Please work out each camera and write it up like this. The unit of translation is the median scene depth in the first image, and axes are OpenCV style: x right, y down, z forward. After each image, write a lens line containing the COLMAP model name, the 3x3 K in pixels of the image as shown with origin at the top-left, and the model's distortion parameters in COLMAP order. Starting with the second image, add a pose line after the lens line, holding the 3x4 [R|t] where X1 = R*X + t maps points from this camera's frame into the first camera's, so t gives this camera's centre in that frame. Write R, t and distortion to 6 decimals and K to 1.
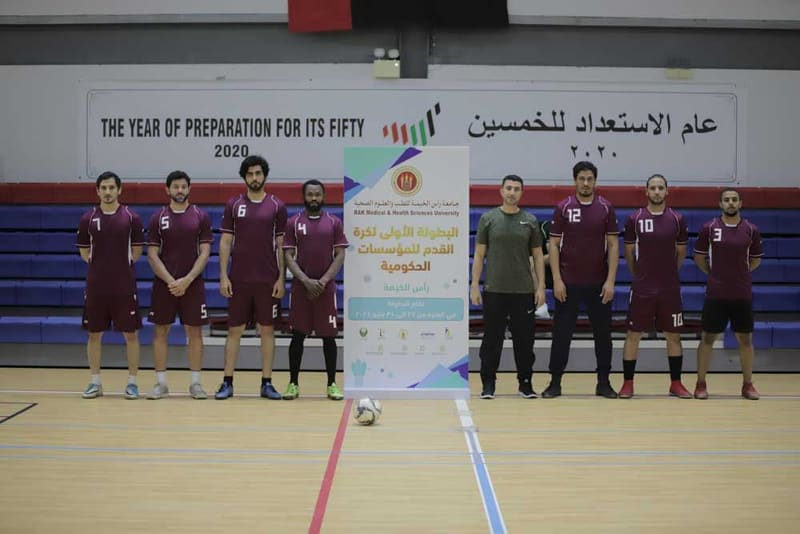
lens RADIAL K [[2594.1, 0, 400.0], [0, 2594.1, 267.0], [0, 0, 1]] dist [-0.584555, 1.321013]
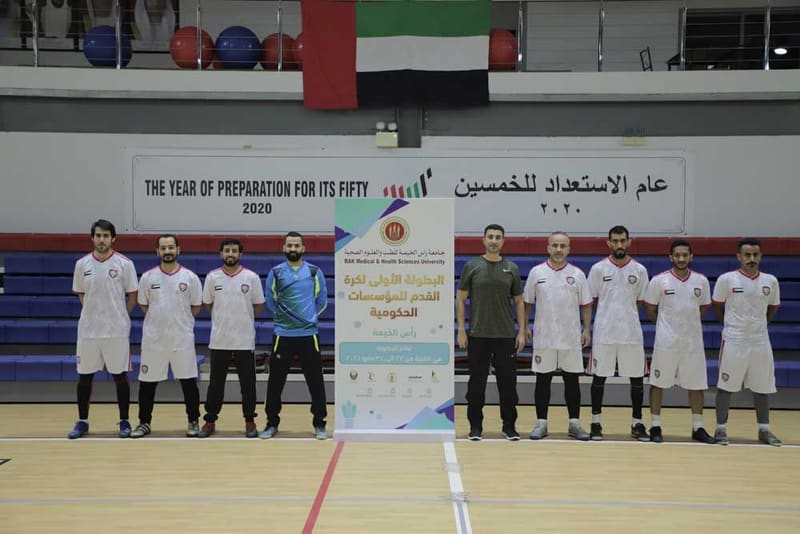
lens RADIAL K [[1253.4, 0, 400.0], [0, 1253.4, 267.0], [0, 0, 1]] dist [0.276637, 0.052369]
pose [[0.999804, -0.000459, -0.019782, 0.012502], [0.000219, 0.999927, -0.012108, -0.010608], [0.019786, 0.012101, 0.999731, 0.418758]]
